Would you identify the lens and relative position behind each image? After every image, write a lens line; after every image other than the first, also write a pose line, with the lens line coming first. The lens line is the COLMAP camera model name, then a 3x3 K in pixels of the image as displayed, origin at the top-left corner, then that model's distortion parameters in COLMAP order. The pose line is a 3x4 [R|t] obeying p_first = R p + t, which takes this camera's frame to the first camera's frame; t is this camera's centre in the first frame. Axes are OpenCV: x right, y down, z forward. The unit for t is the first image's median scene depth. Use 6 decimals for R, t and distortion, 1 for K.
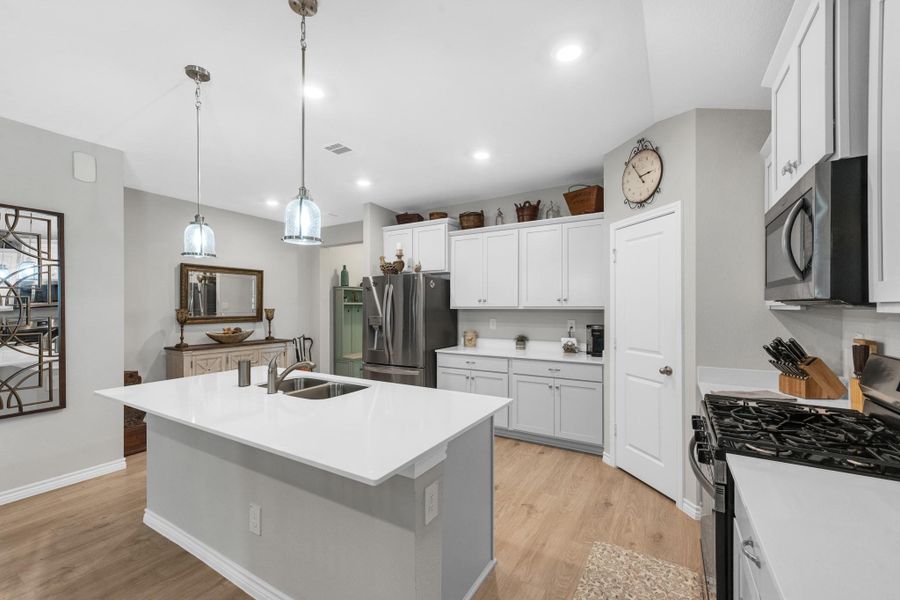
lens RADIAL K [[371.1, 0, 450.0], [0, 371.1, 300.0], [0, 0, 1]] dist [0.000882, 0.000073]
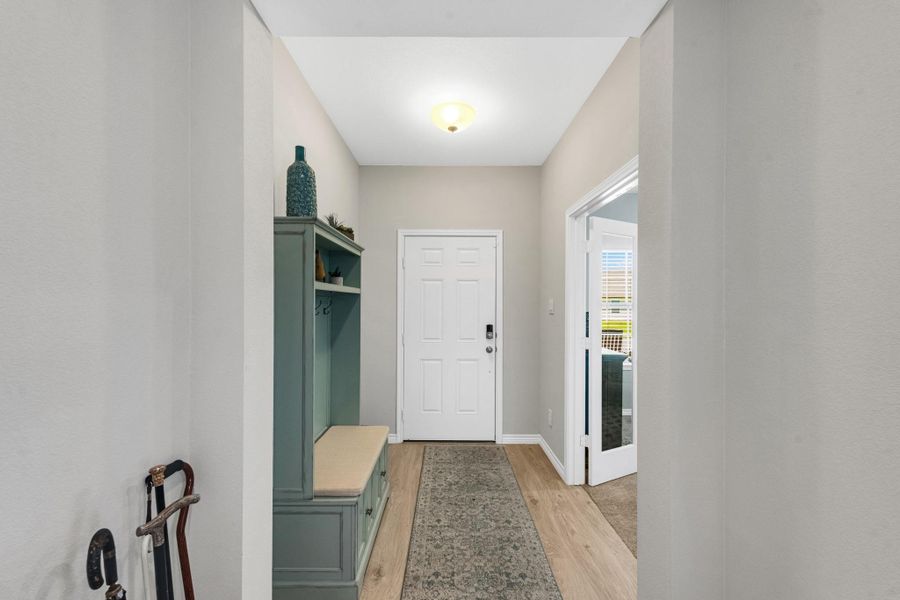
lens RADIAL K [[353.9, 0, 447.1], [0, 353.9, 306.7], [0, 0, 1]] dist [0.000135, 0.000030]
pose [[0.859388, 0.004018, 0.511308, -0.515671], [-0.018026, 0.999586, 0.022443, 0.028082], [-0.511006, -0.028504, 0.859104, 1.132559]]
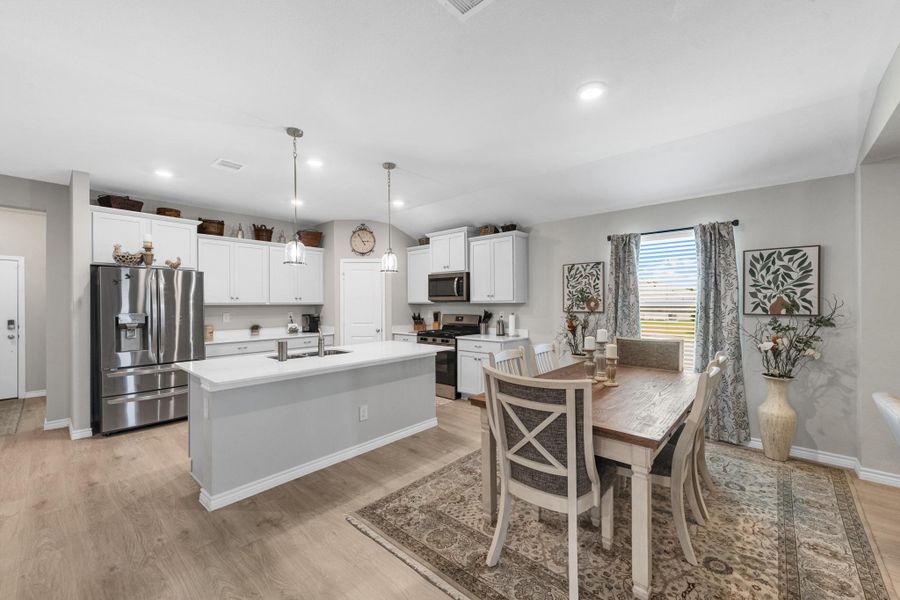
lens RADIAL K [[350.7, 0, 448.2], [0, 350.7, 302.2], [0, 0, 1]] dist [-0.000468, -0.000059]
pose [[0.178703, 0.004881, 0.983891, -0.922417], [-0.013386, 0.999907, -0.002530, 0.008811], [-0.983812, -0.012718, 0.178752, 0.105899]]
